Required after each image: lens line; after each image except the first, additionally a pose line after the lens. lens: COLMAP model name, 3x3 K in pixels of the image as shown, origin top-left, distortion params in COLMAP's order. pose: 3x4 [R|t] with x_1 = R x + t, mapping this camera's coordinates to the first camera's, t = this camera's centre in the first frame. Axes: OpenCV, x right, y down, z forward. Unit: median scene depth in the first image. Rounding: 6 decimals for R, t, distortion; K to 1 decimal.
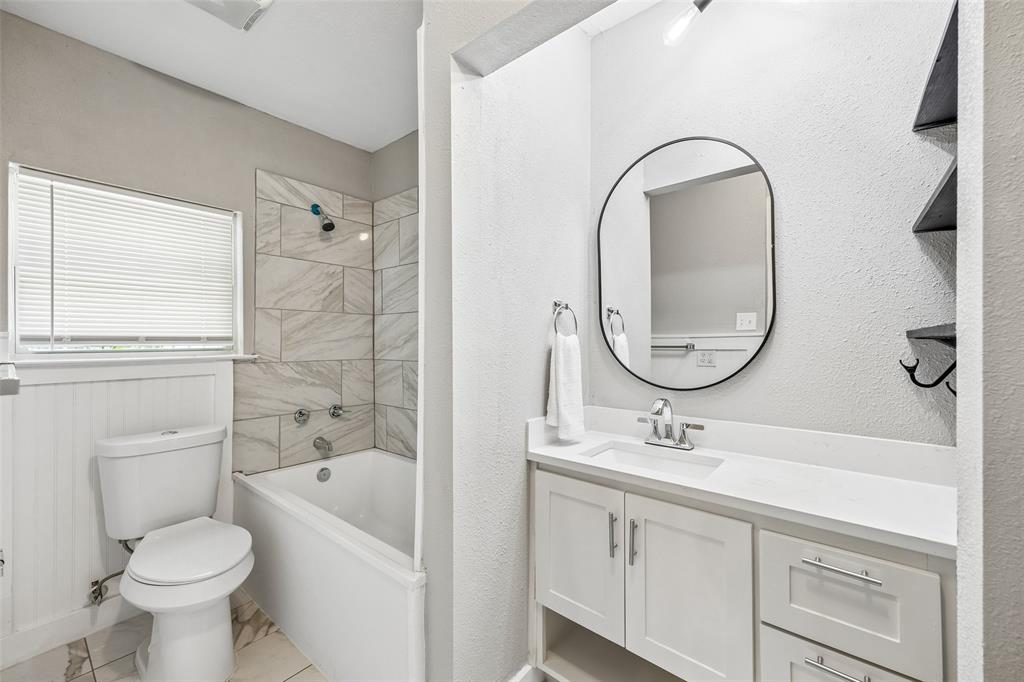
lens RADIAL K [[413.6, 0, 513.7], [0, 413.6, 339.0], [0, 0, 1]] dist [0.013467, -0.000007]
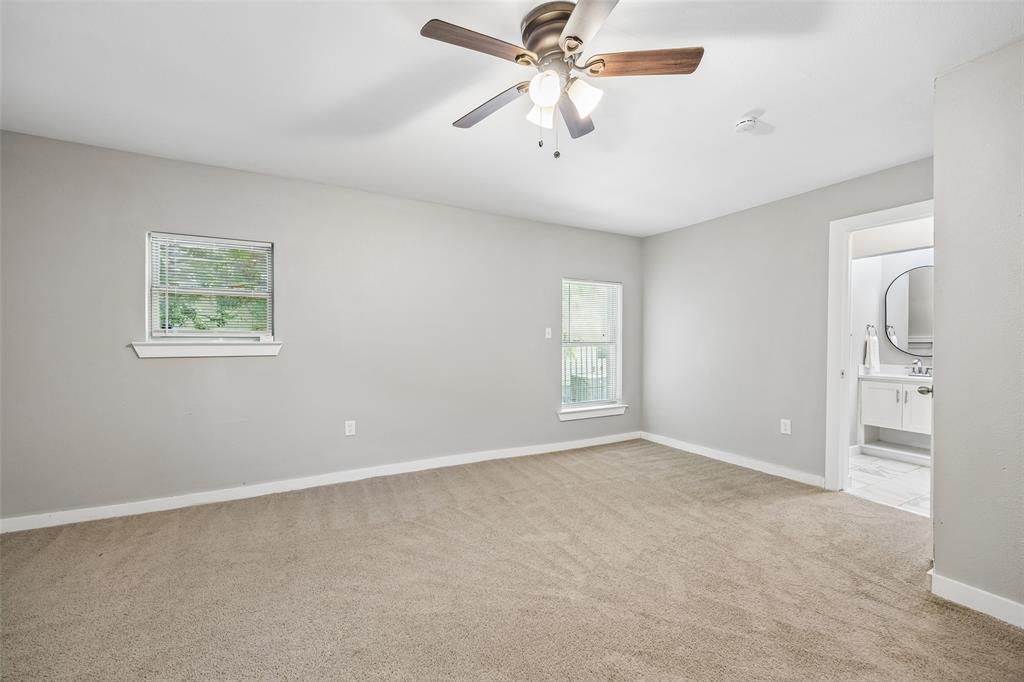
lens RADIAL K [[413.6, 0, 513.7], [0, 413.6, 339.0], [0, 0, 1]] dist [0.013467, -0.000007]
pose [[0.917656, 0.004594, -0.397348, -1.042149], [-0.004693, 0.999989, 0.000725, 0.018217], [0.397347, 0.001199, 0.917668, -2.741112]]
